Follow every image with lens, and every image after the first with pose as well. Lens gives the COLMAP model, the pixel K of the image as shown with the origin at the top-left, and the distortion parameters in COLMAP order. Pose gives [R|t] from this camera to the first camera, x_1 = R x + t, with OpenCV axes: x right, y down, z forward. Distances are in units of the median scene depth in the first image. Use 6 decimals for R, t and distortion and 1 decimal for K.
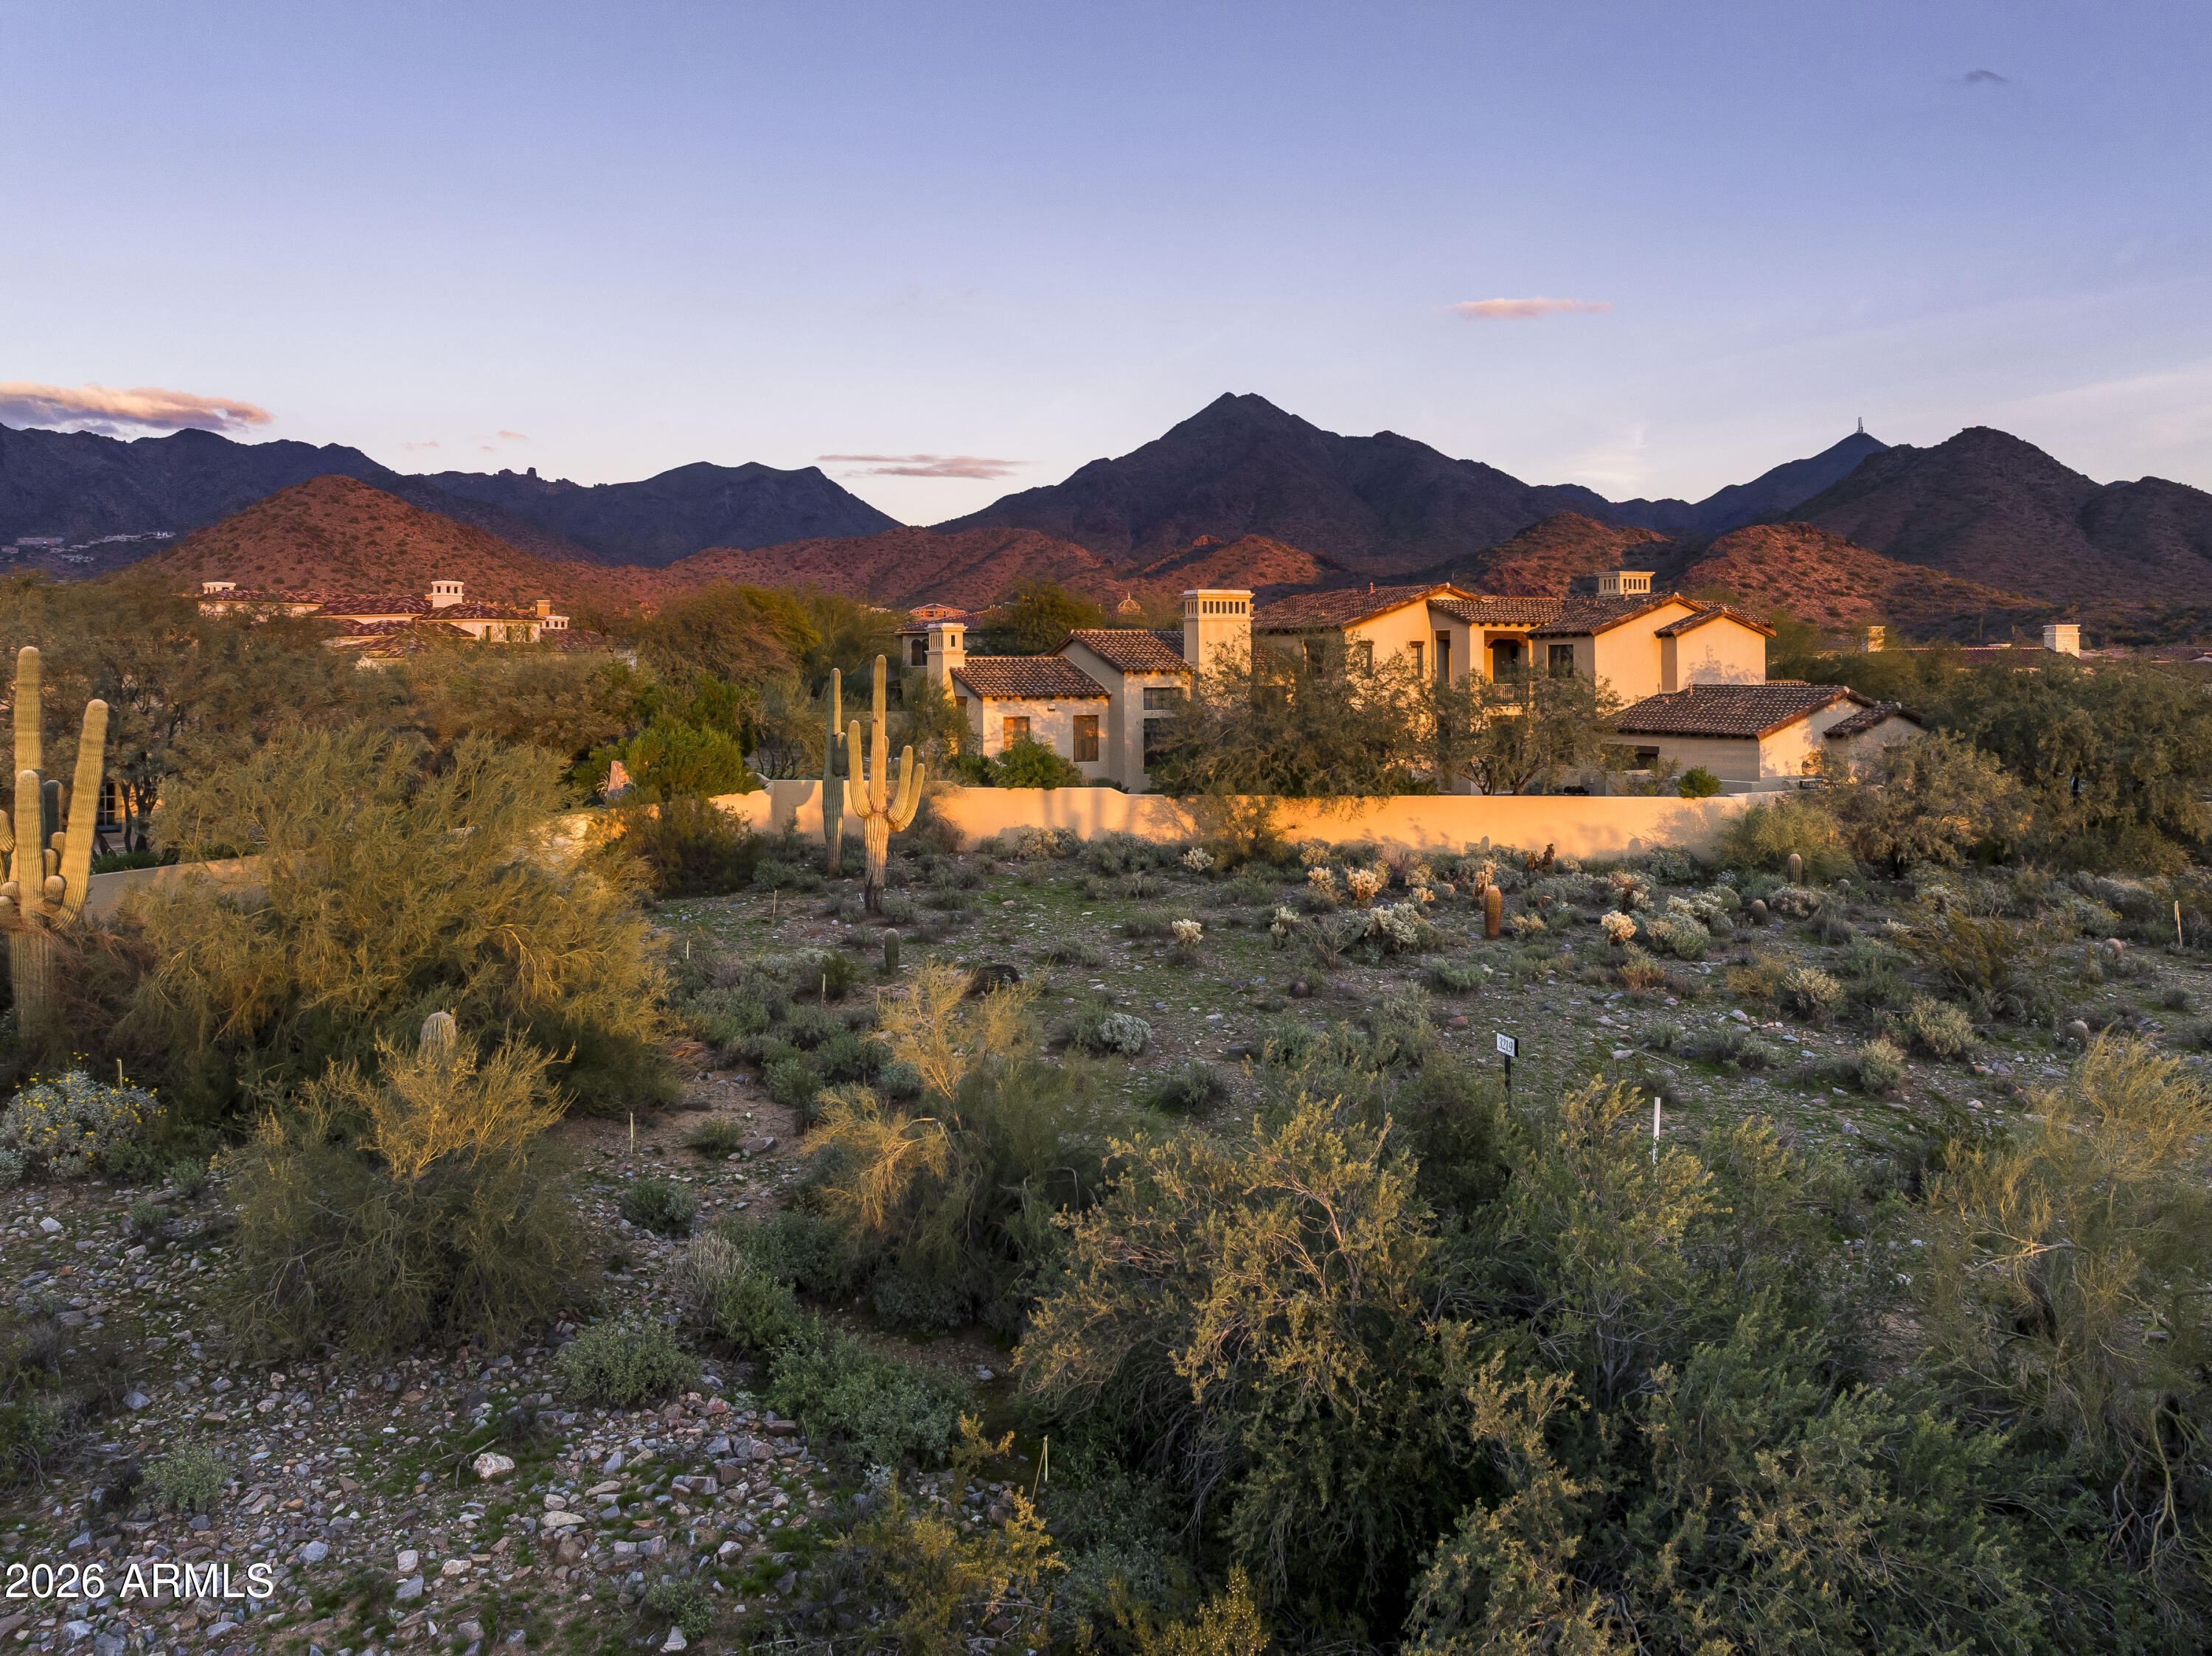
lens RADIAL K [[1665.0, 0, 1097.9], [0, 1665.0, 645.3], [0, 0, 1]] dist [-0.016198, -0.008977]
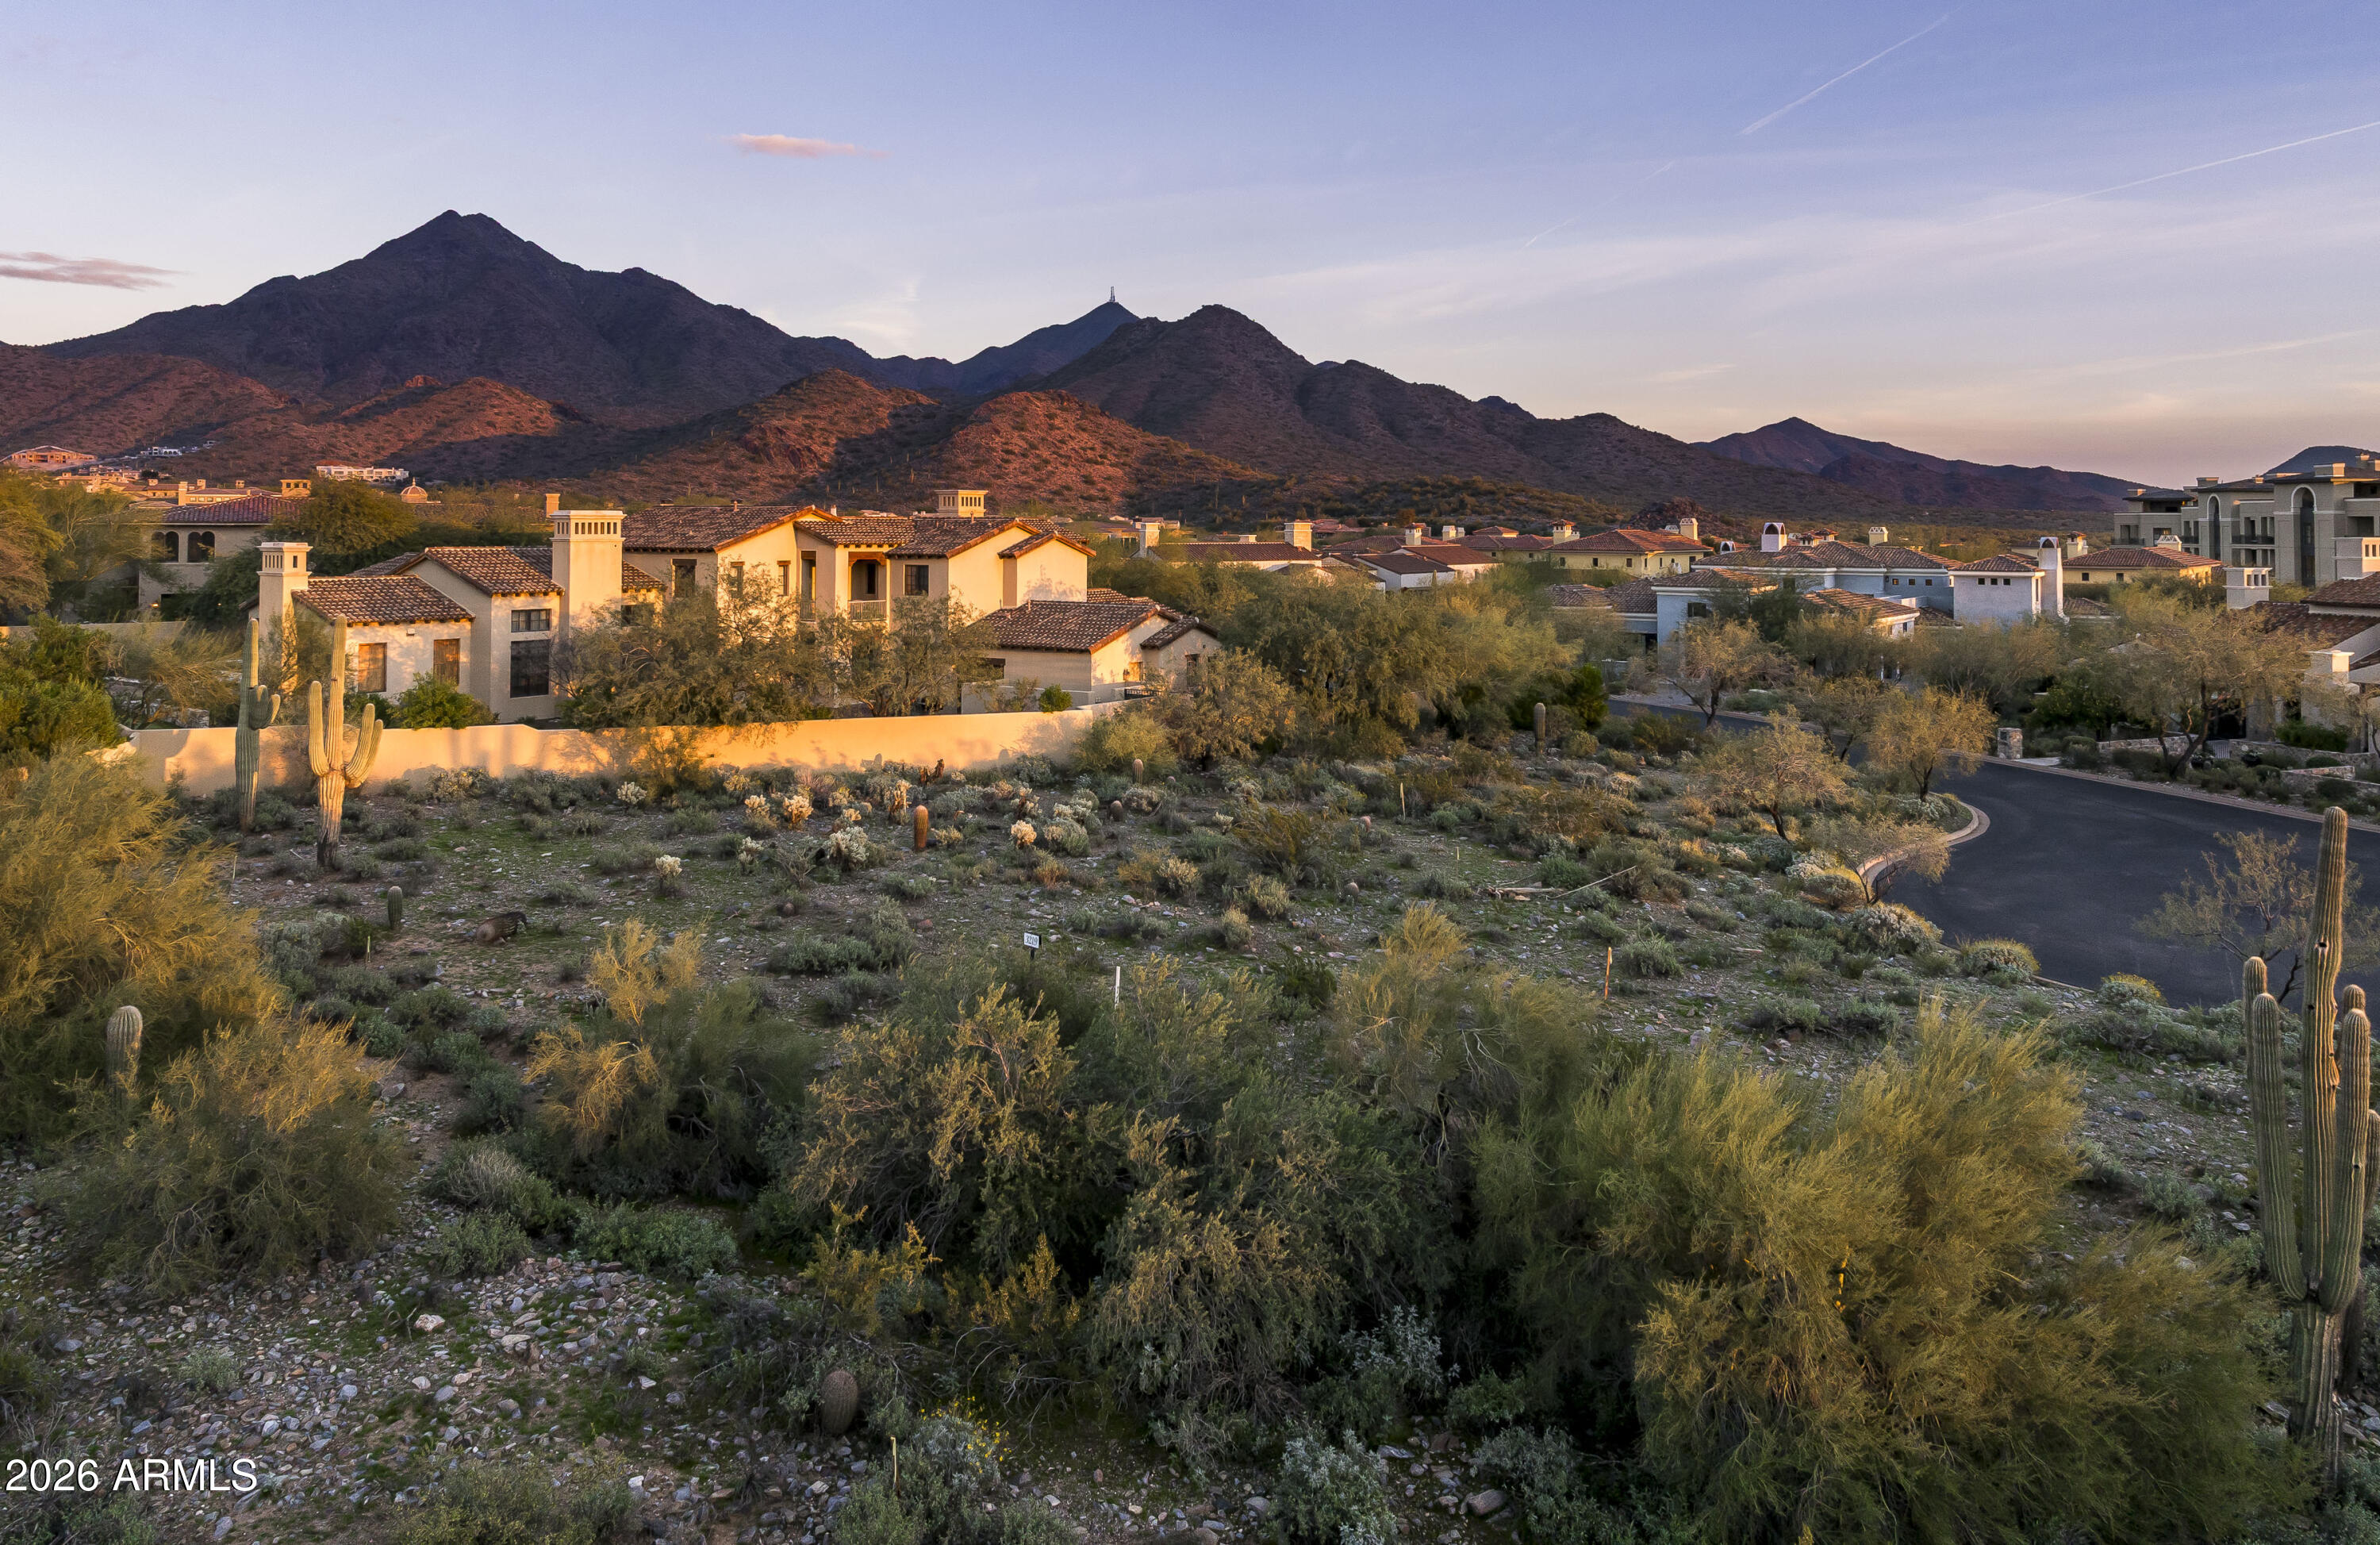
lens RADIAL K [[1789.0, 0, 1215.8], [0, 1789.0, 436.2], [0, 0, 1]] dist [-0.020273, -0.003656]
pose [[0.881082, 0.029207, 0.472060, -0.093110], [-0.012056, 0.999154, -0.039318, -0.035766], [-0.472809, 0.028951, 0.880689, -0.117449]]
